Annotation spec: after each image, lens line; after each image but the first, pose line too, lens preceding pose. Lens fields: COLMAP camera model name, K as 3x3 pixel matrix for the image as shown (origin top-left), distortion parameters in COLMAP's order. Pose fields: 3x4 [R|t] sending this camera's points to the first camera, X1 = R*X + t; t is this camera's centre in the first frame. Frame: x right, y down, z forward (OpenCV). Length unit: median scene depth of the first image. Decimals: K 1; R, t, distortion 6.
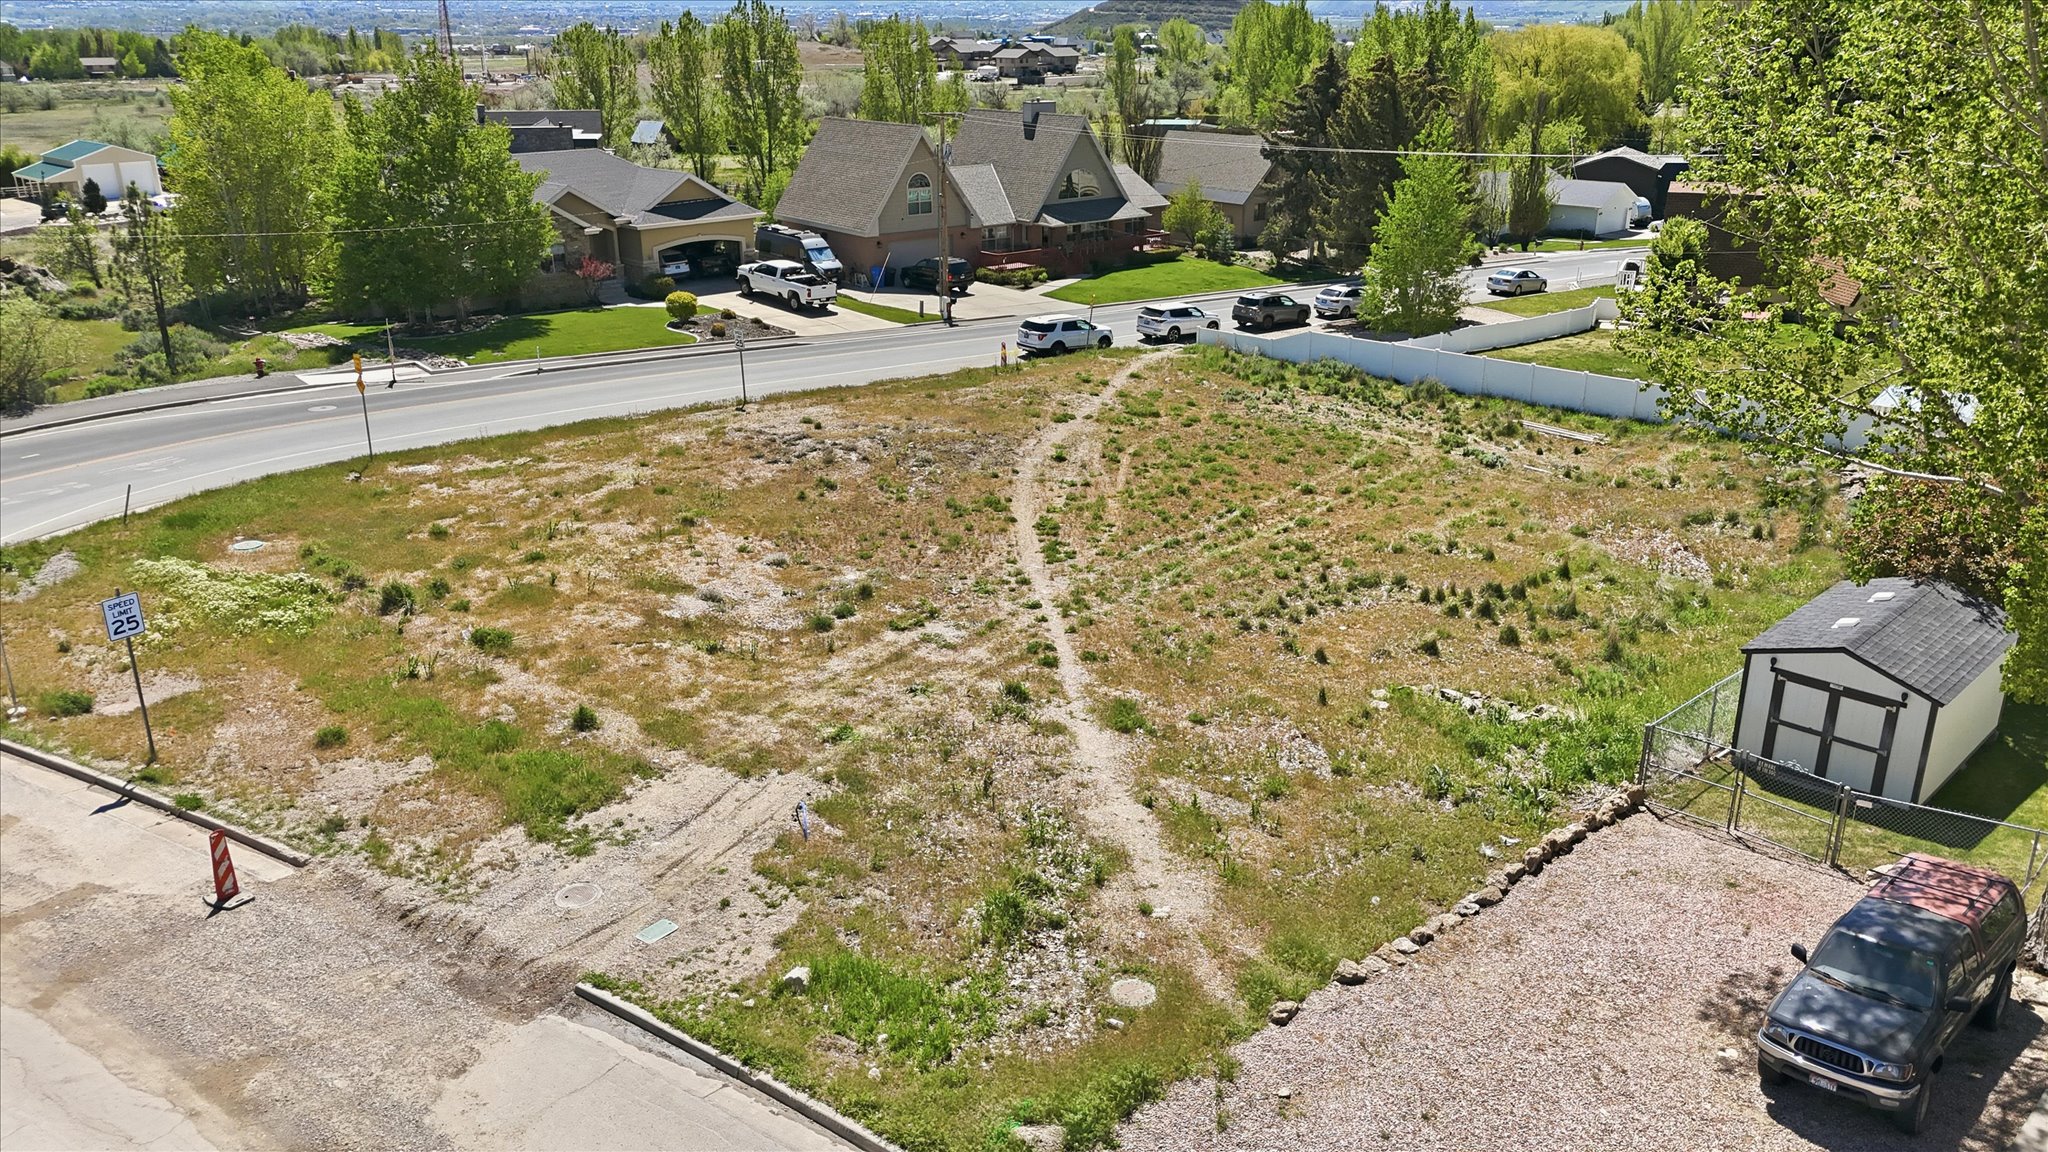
lens RADIAL K [[1504.2, 0, 1021.0], [0, 1504.2, 585.2], [0, 0, 1]] dist [0.082922, -0.081860]
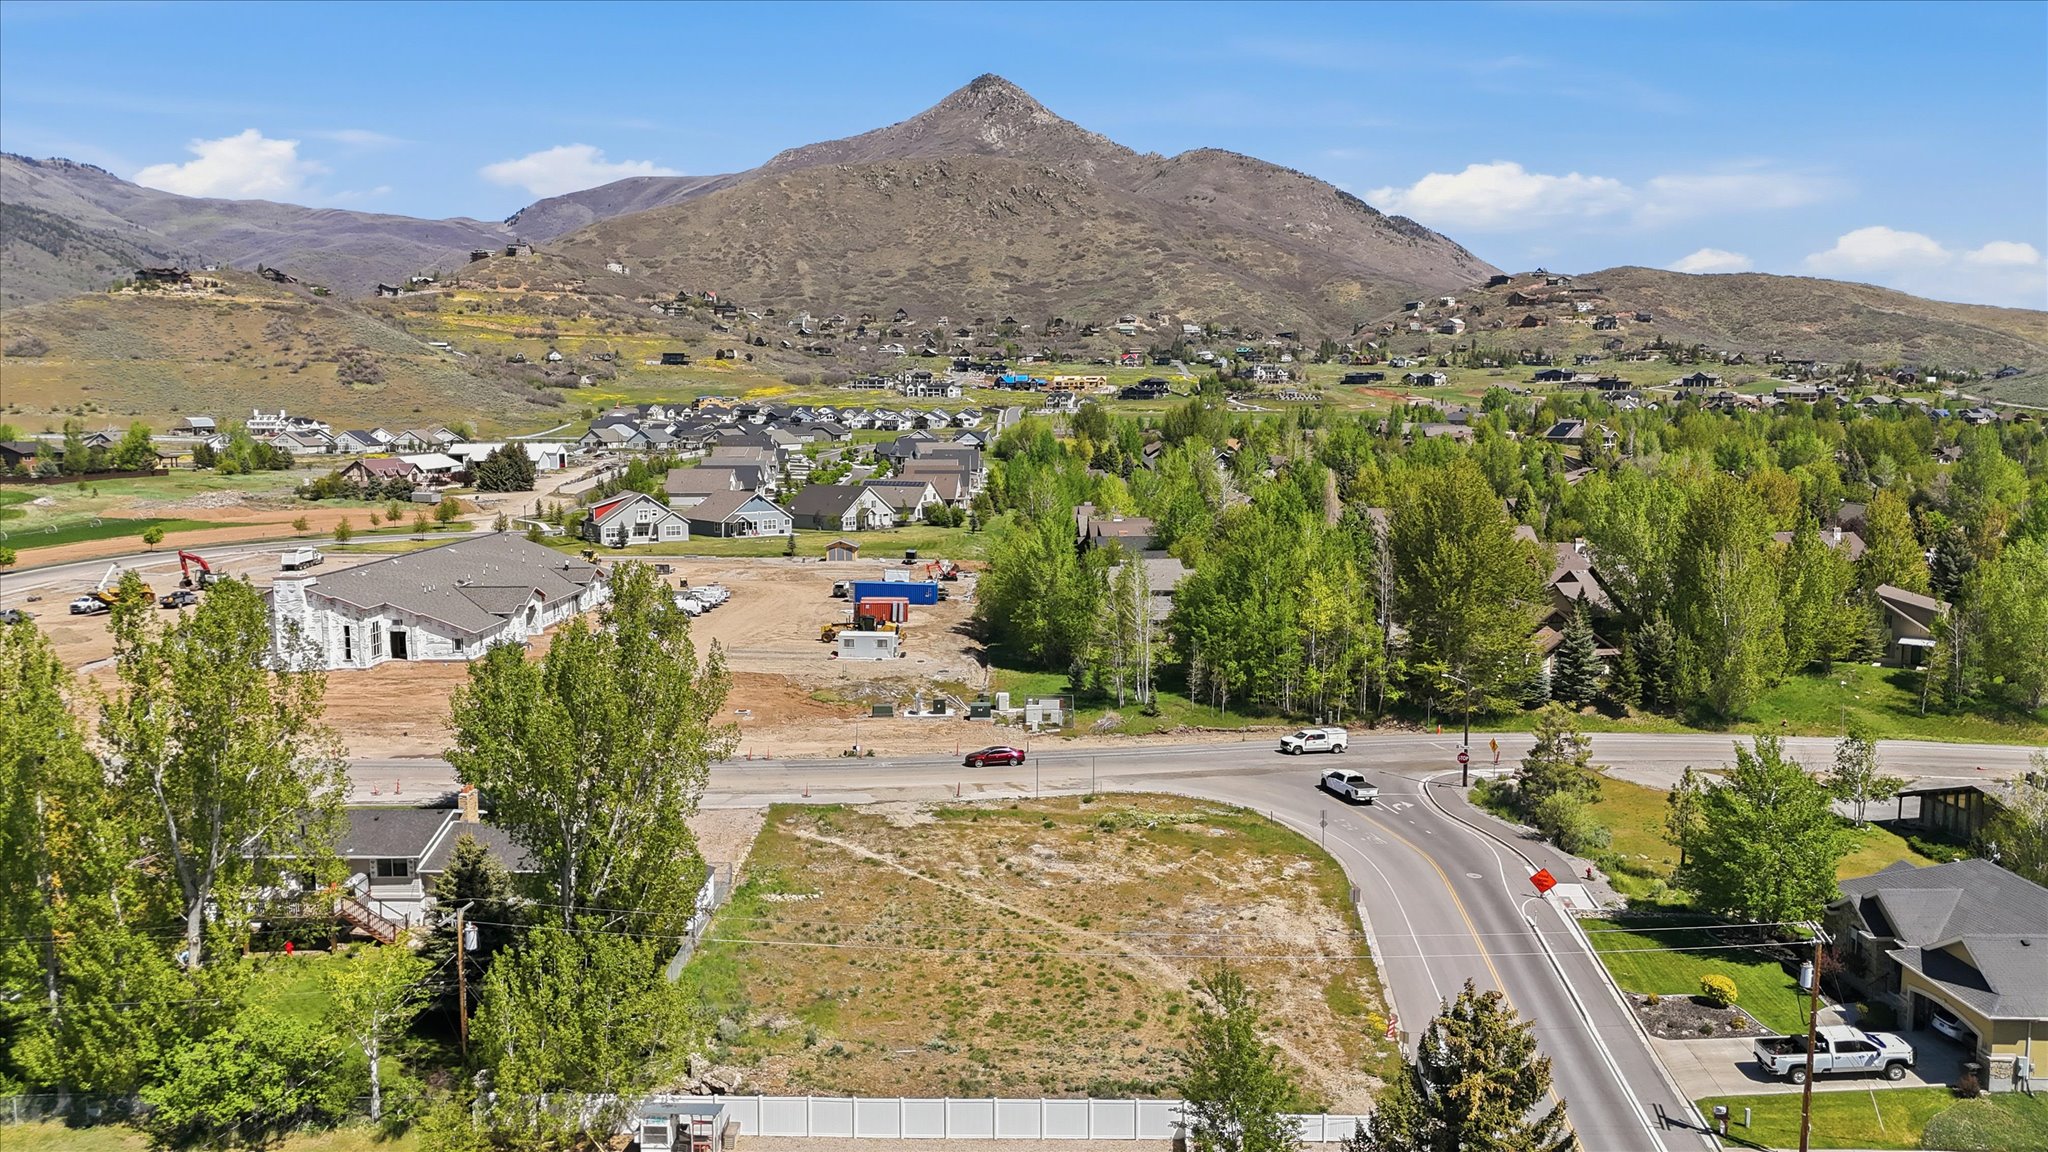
lens RADIAL K [[1504.2, 0, 1024.7], [0, 1504.2, 579.4], [0, 0, 1]] dist [0.082922, -0.081860]
pose [[-0.715515, 0.087267, -0.693125, 1.511482], [-0.241446, 0.900135, 0.362576, -1.280358], [0.655547, 0.426781, -0.622990, 2.193502]]
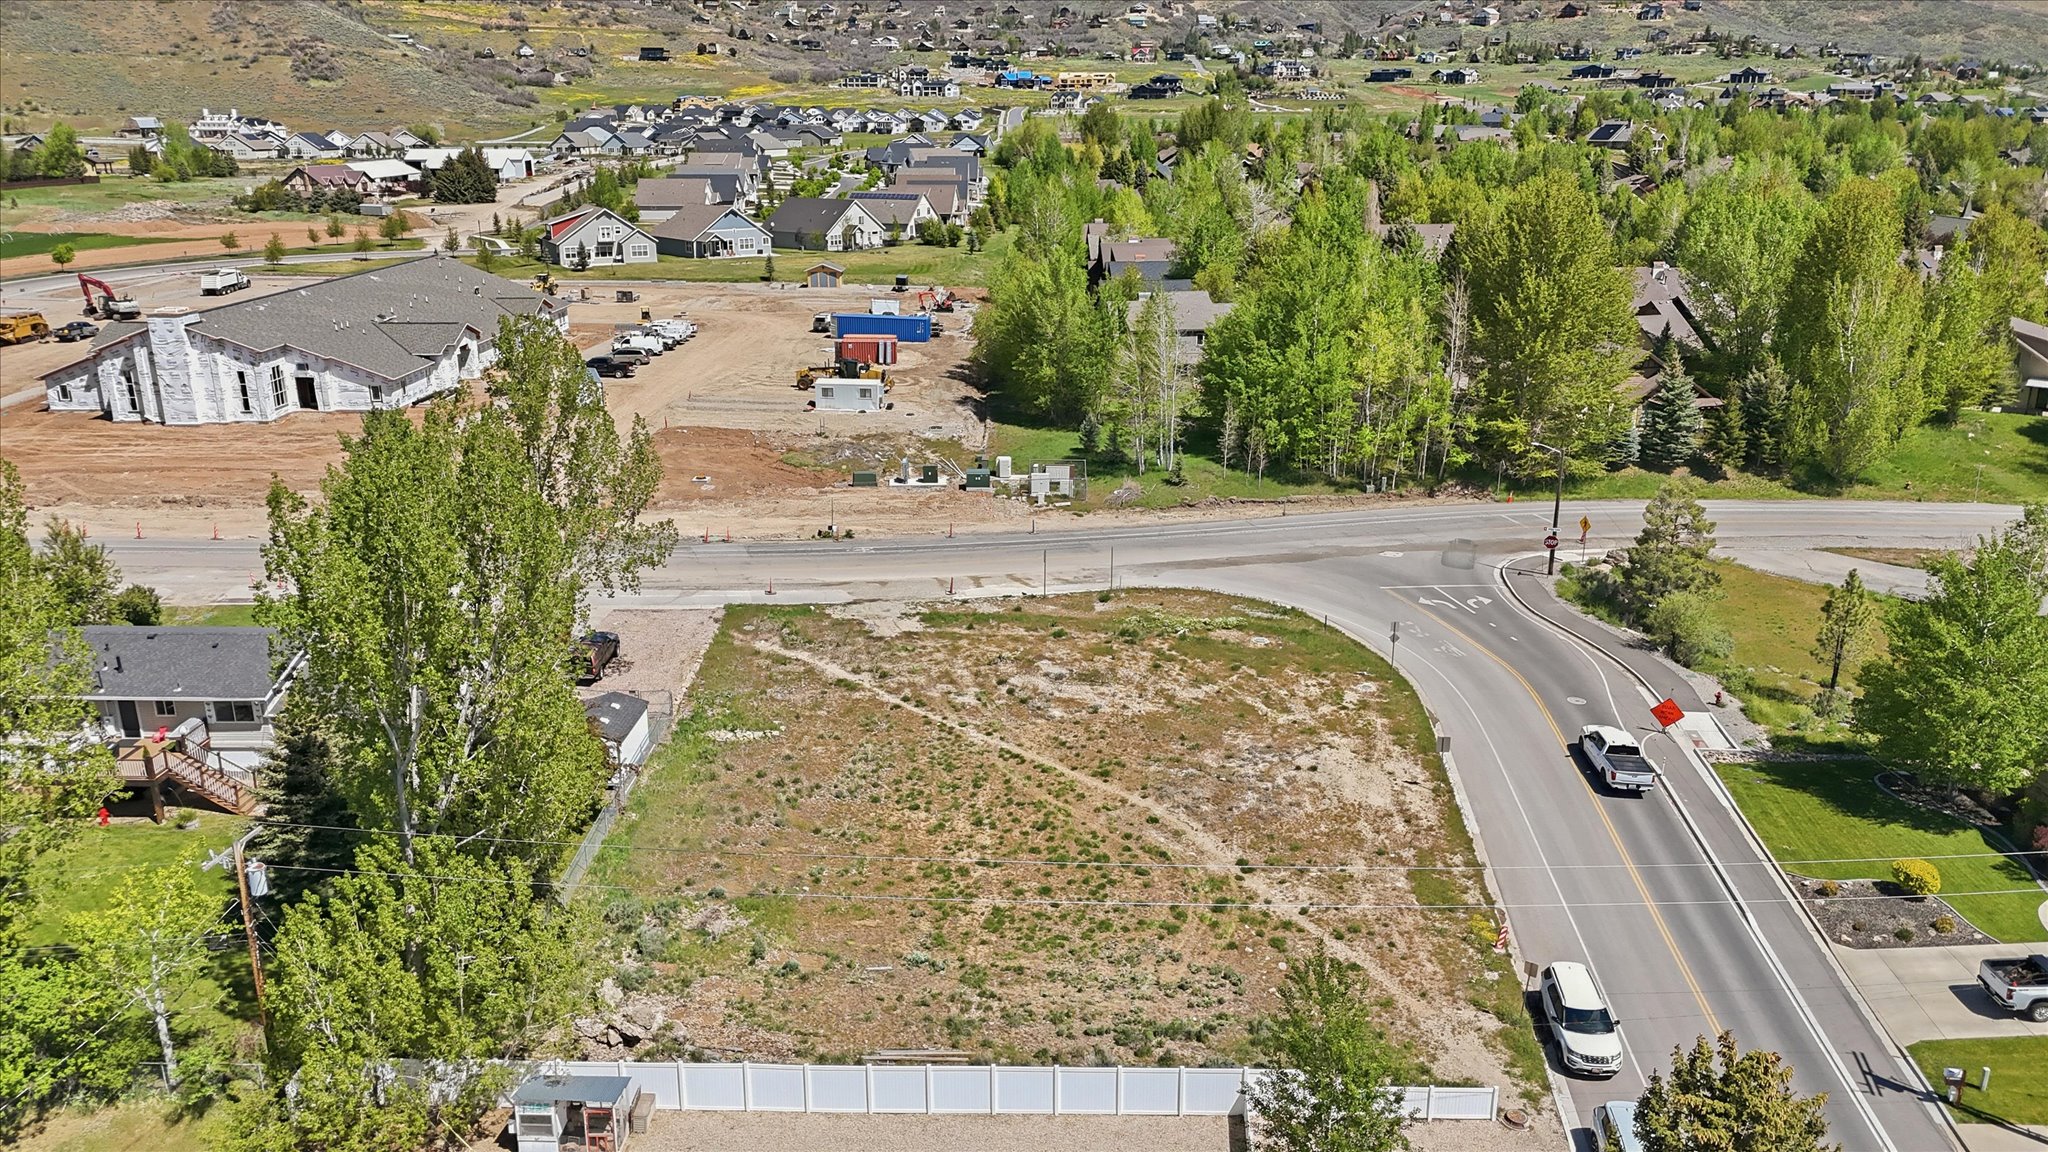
lens RADIAL K [[1504.2, 0, 1024.3], [0, 1504.2, 581.3], [0, 0, 1]] dist [0.082922, -0.081860]
pose [[-0.716919, 0.215383, -0.663051, 1.171202], [-0.240586, 0.816217, 0.525269, -1.151799], [0.654328, 0.536097, -0.533343, 1.863402]]
